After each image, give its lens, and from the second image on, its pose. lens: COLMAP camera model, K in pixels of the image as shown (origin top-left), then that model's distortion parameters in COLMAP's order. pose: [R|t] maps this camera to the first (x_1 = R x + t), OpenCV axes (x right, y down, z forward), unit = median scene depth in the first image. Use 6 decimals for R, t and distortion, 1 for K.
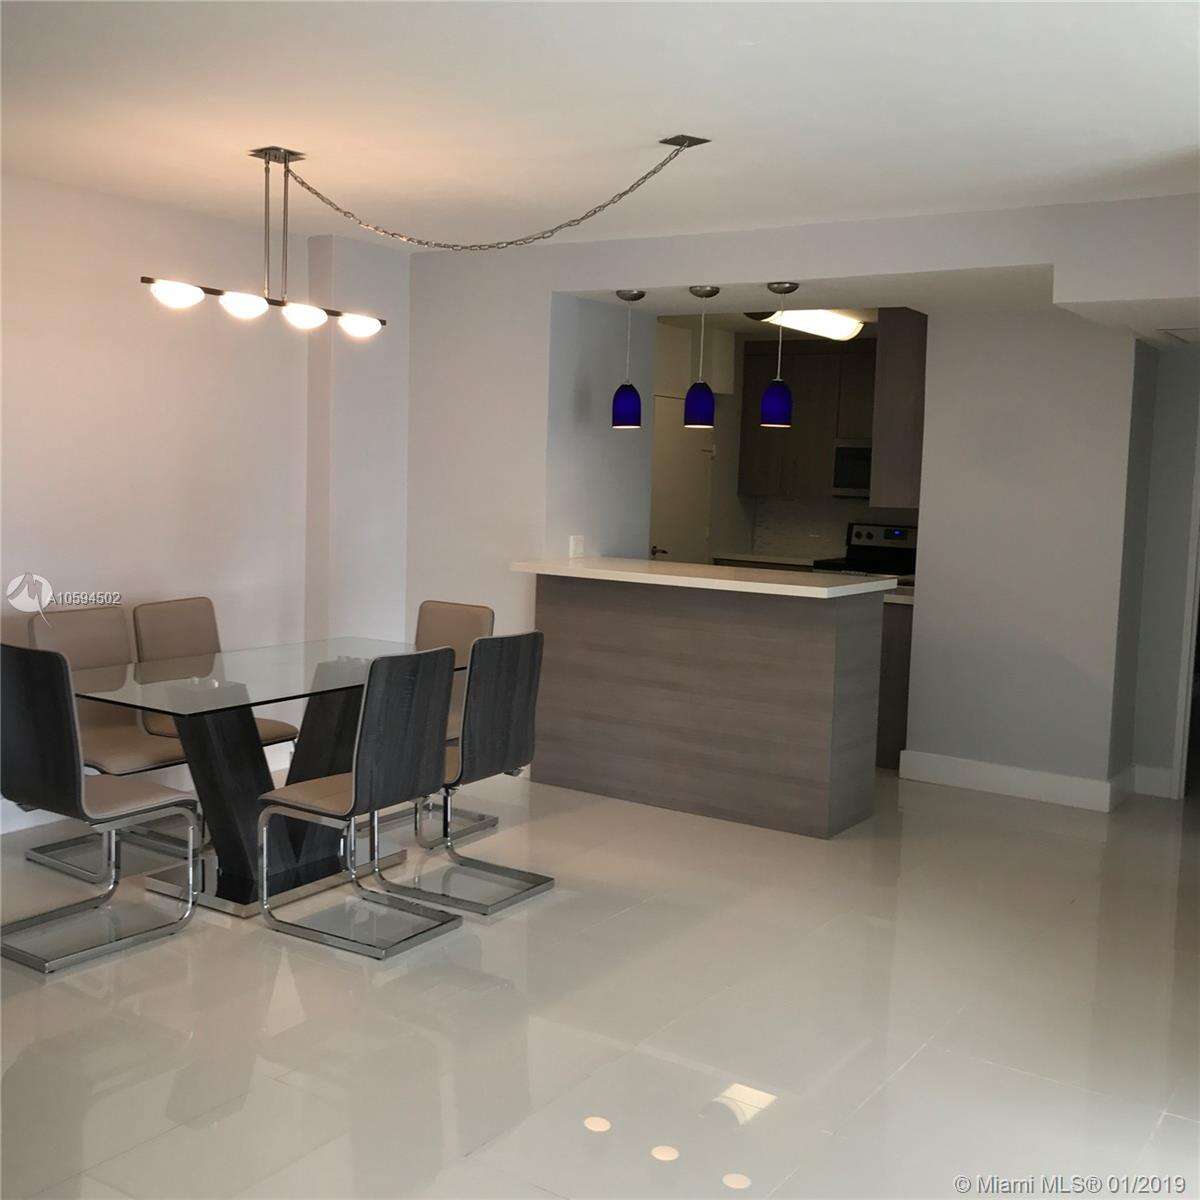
lens RADIAL K [[1363.5, 0, 600.0], [0, 1363.5, 600.0], [0, 0, 1]] dist [0.079616, -0.005028]
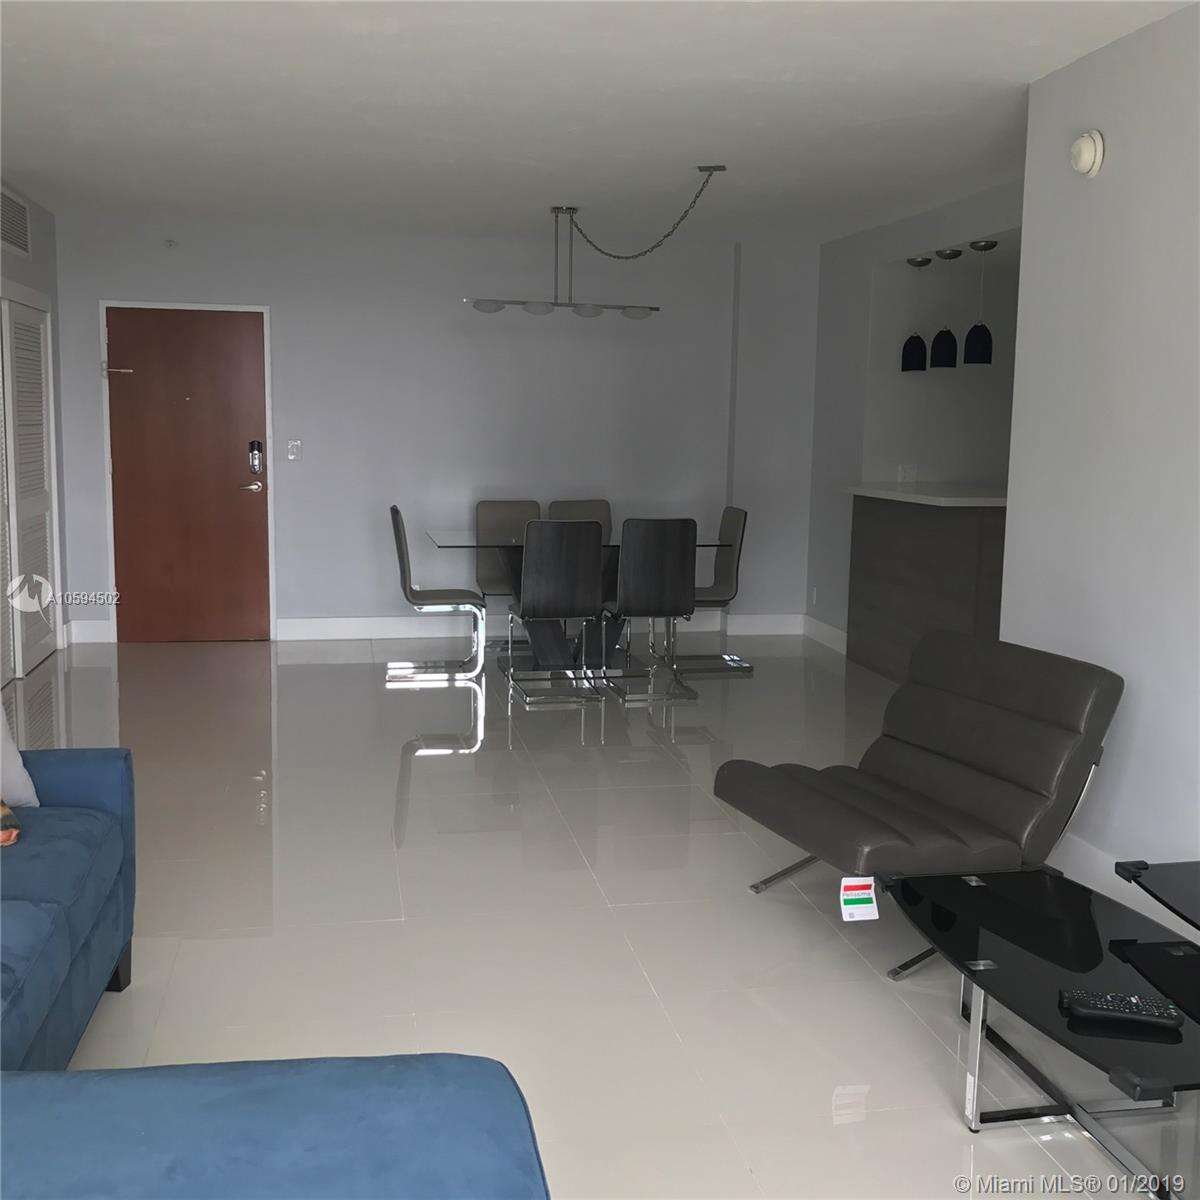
lens RADIAL K [[1363.5, 0, 600.0], [0, 1363.5, 600.0], [0, 0, 1]] dist [0.079616, -0.005028]
pose [[0.706190, 0.062749, -0.705236, 0.724834], [-0.048302, 0.998014, 0.040432, 0.040187], [0.706373, 0.005512, 0.707819, -0.050973]]
